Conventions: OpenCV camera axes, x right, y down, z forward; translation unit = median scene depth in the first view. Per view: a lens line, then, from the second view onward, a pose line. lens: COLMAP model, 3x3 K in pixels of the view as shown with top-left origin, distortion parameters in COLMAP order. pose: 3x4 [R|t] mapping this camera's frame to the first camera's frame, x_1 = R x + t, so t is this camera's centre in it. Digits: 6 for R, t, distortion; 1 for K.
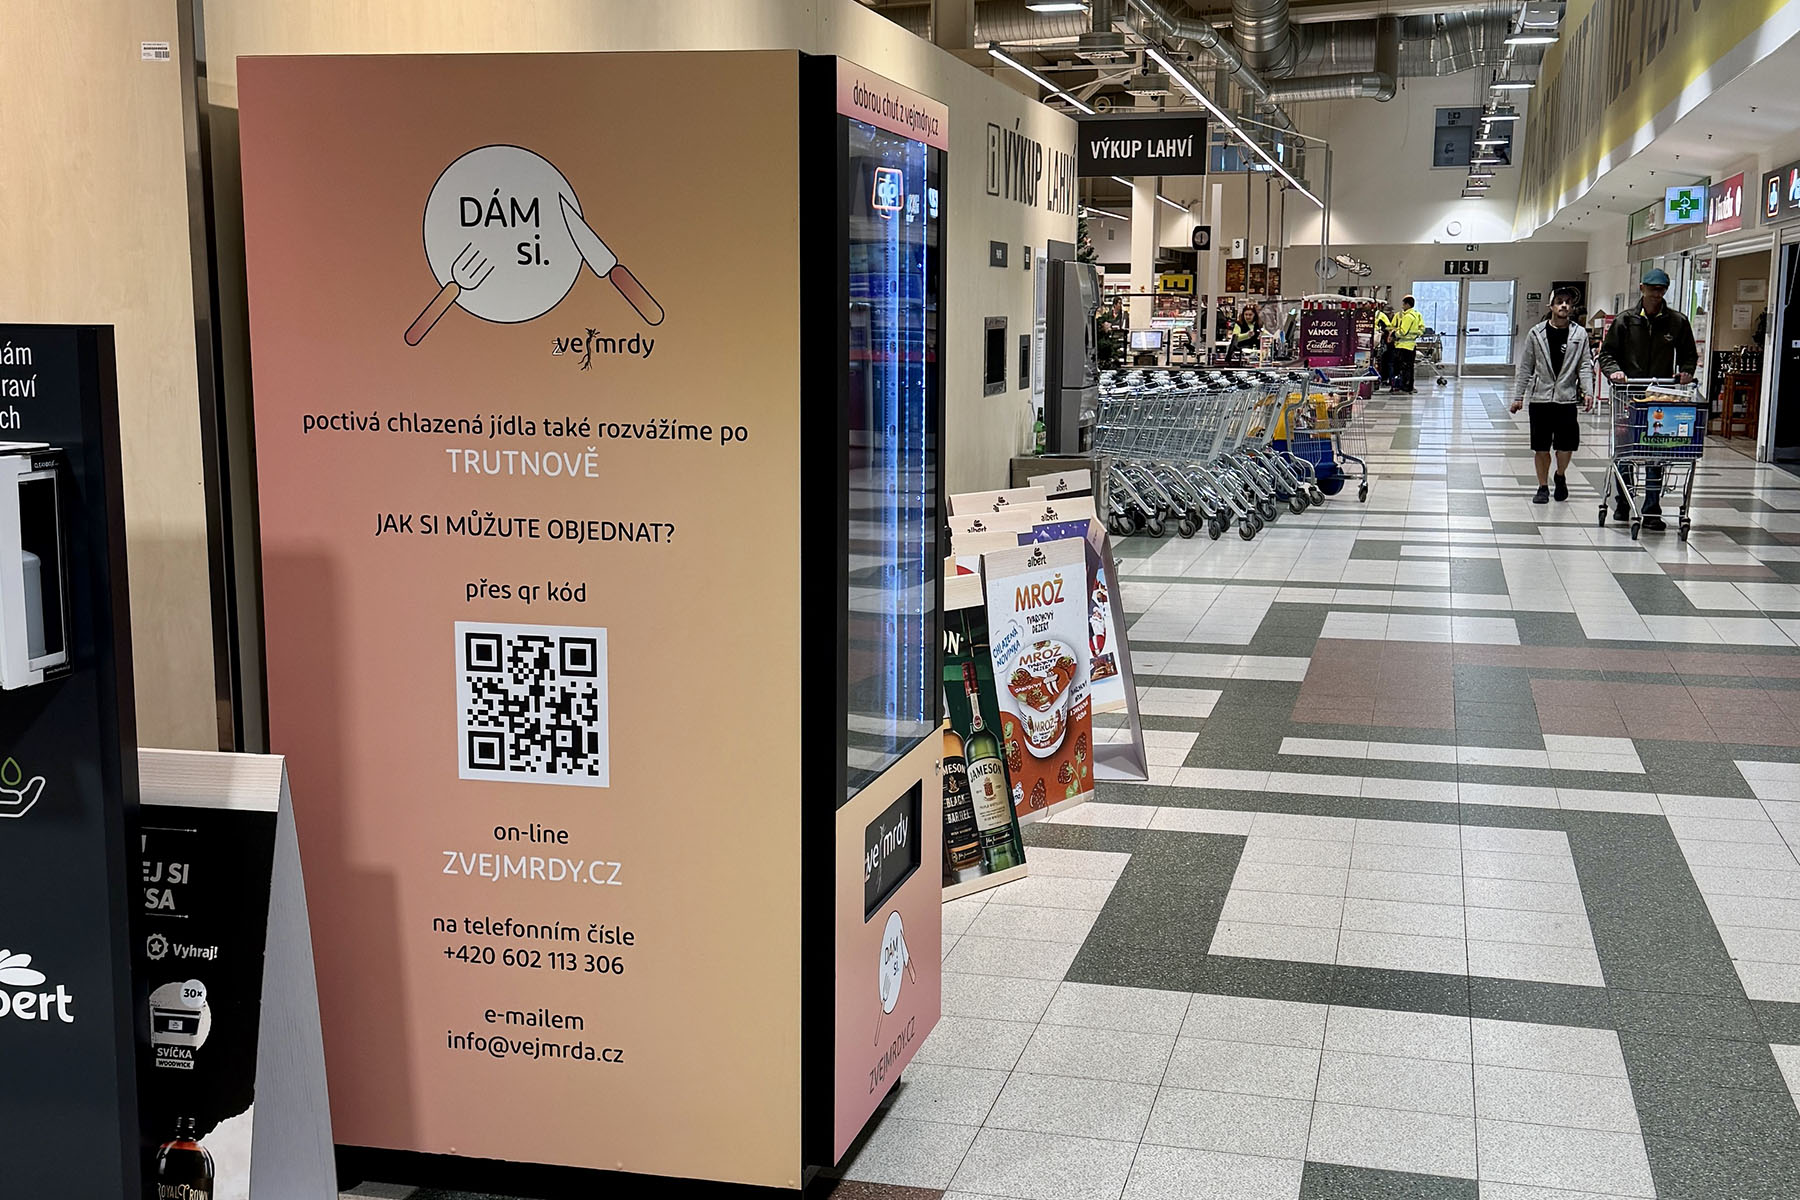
lens RADIAL K [[2069.0, 0, 900.9], [0, 2069.0, 596.3], [0, 0, 1]] dist [0.030707, 0.000000]
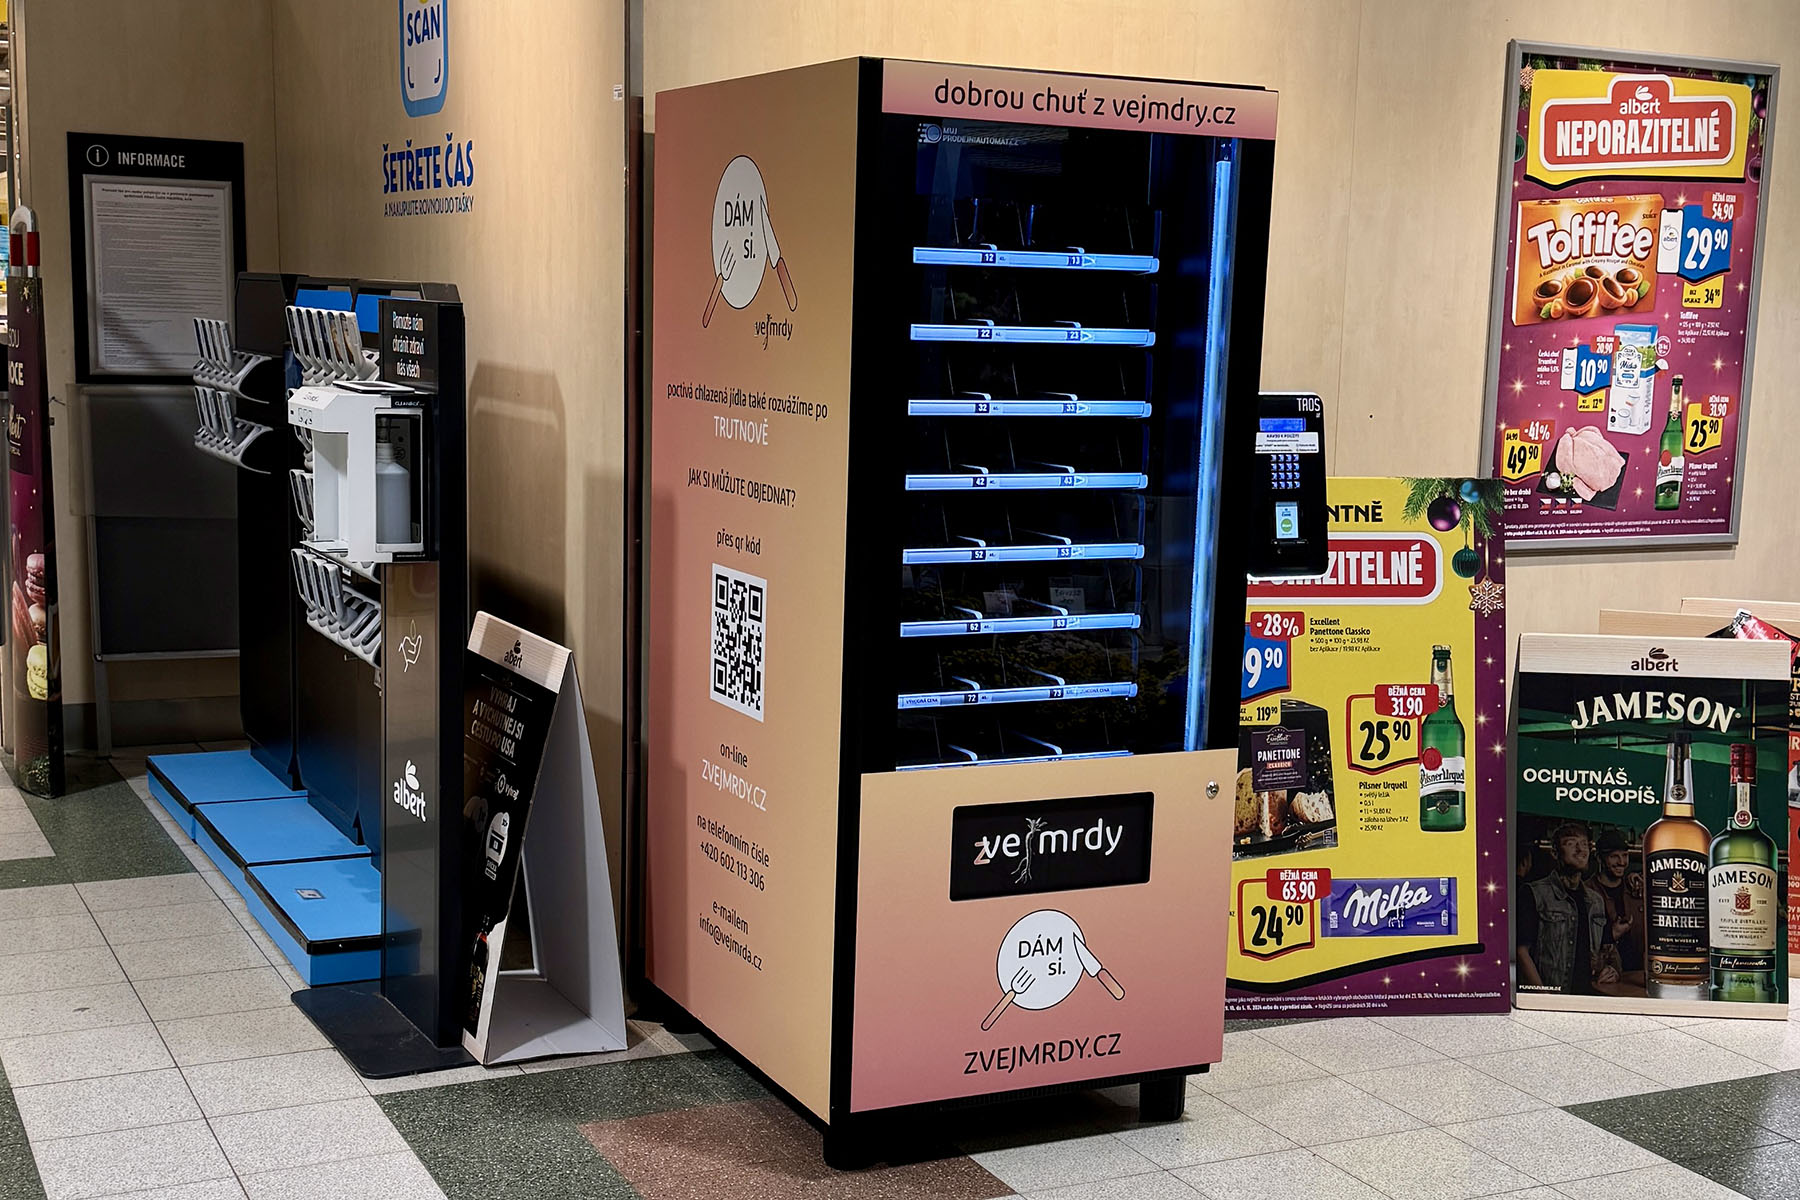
lens RADIAL K [[2221.7, 0, 898.3], [0, 2221.7, 610.7], [0, 0, 1]] dist [0.067419, 0.000000]
pose [[0.641199, 0.116183, -0.758528, 0.810725], [-0.126360, 0.990965, 0.044971, -0.031065], [0.756900, 0.067013, 0.650086, 0.265843]]
